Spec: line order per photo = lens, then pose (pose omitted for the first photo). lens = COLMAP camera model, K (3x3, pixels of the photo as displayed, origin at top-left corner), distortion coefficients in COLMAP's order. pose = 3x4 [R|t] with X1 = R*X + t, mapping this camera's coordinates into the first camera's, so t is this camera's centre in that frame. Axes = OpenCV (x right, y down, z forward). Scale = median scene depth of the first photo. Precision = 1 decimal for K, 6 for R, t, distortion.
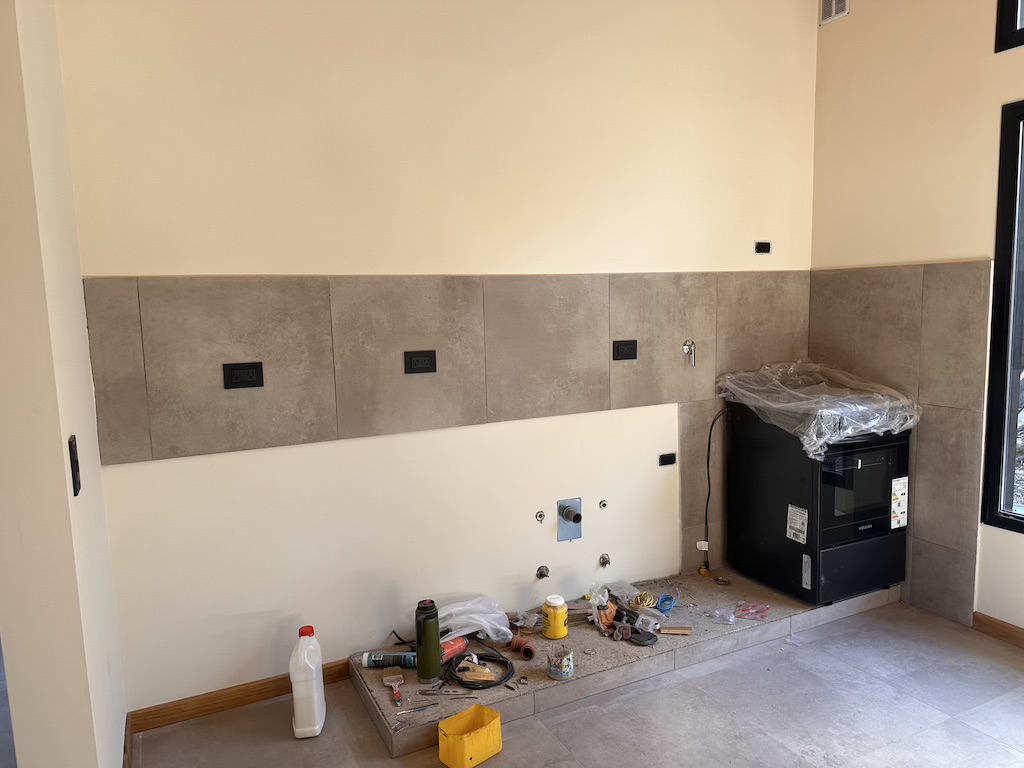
lens RADIAL K [[716.1, 0, 509.9], [0, 716.1, 389.4], [0, 0, 1]] dist [0.185458, -0.319022]
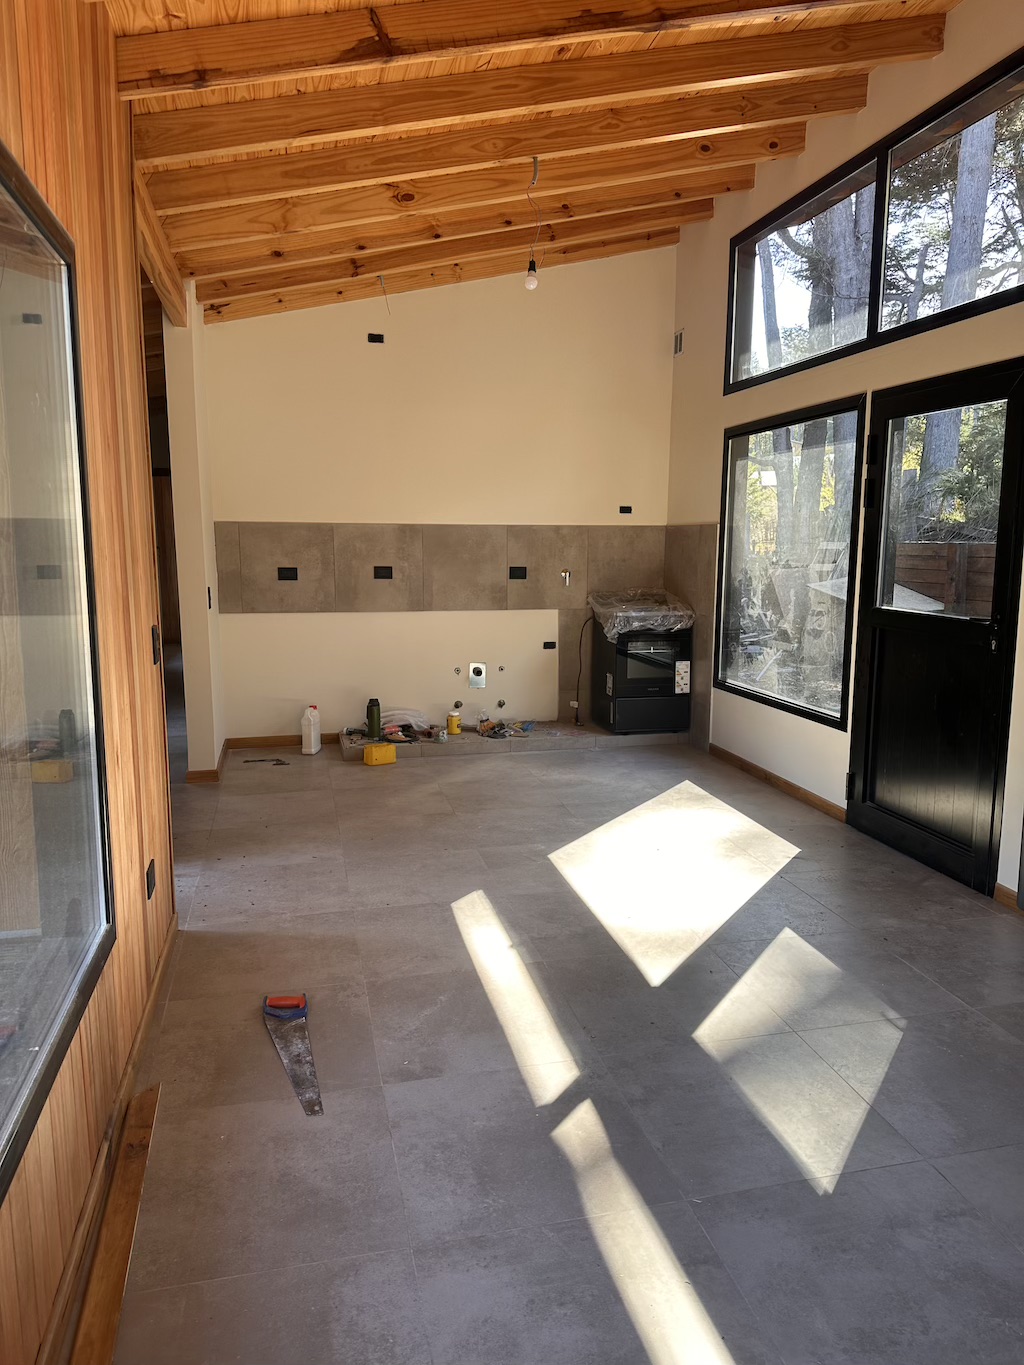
lens RADIAL K [[954.5, 0, 511.9], [0, 954.5, 675.2], [0, 0, 1]] dist [0.185458, -0.319022]
pose [[0.971955, 0.061420, -0.227005, 0.648414], [-0.056697, 0.998019, 0.027275, 0.116255], [0.228231, -0.013640, 0.973512, -1.088432]]
